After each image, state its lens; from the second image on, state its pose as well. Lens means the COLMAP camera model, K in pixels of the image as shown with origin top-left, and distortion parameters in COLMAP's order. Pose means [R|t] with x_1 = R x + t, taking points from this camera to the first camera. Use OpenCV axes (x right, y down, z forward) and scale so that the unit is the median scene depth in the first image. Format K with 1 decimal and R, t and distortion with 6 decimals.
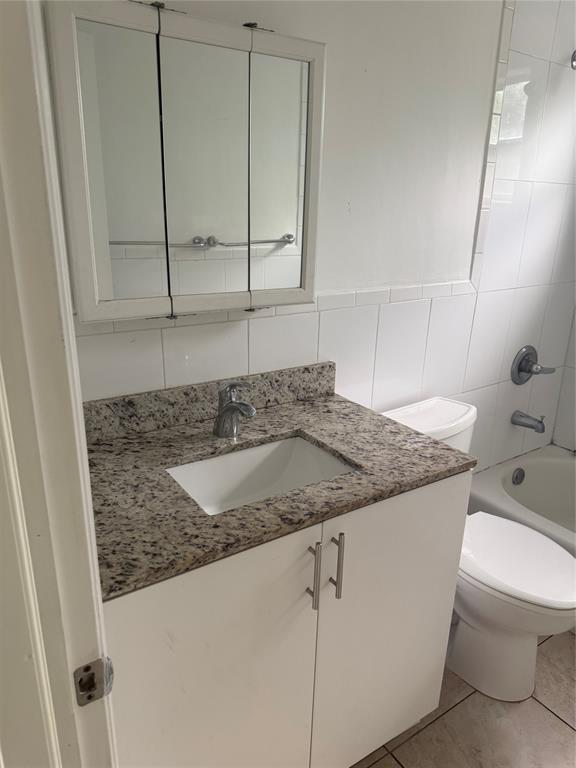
lens RADIAL K [[543.0, 0, 281.2], [0, 543.0, 387.0], [0, 0, 1]] dist [0.047614, -0.072953]
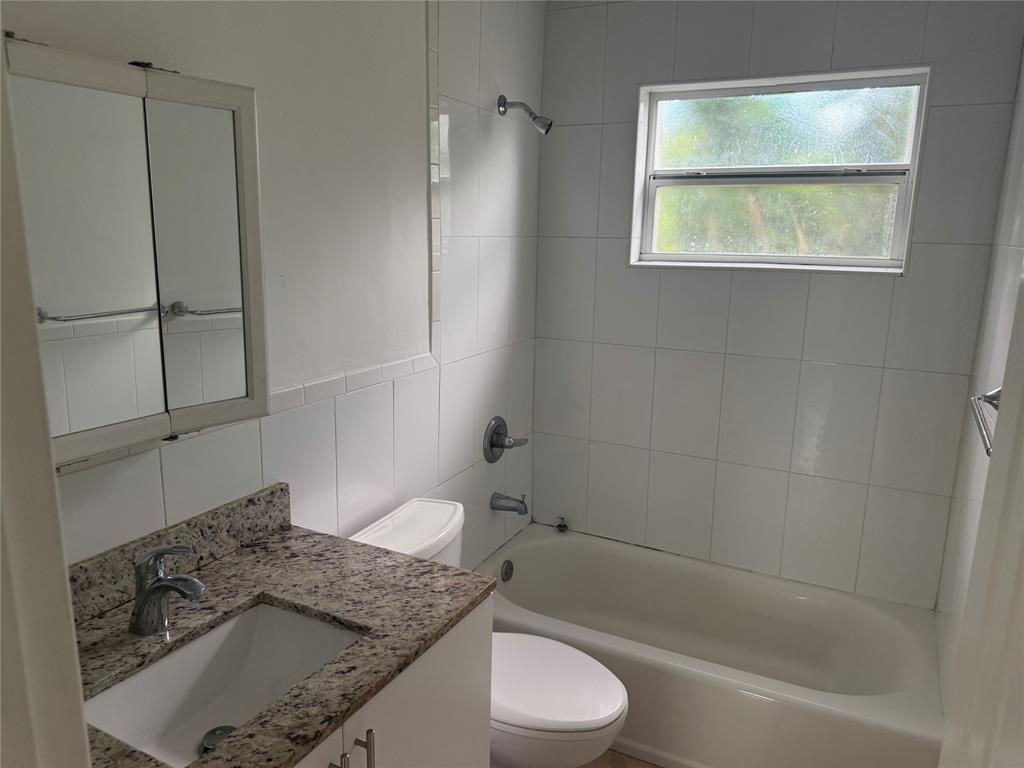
lens RADIAL K [[724.0, 0, 518.7], [0, 724.0, 376.6], [0, 0, 1]] dist [0.047614, -0.072953]
pose [[0.868161, -0.098336, 0.486443, -0.108225], [0.153656, 0.985270, -0.075058, -0.075239], [-0.471897, 0.139907, 0.870482, -0.030177]]
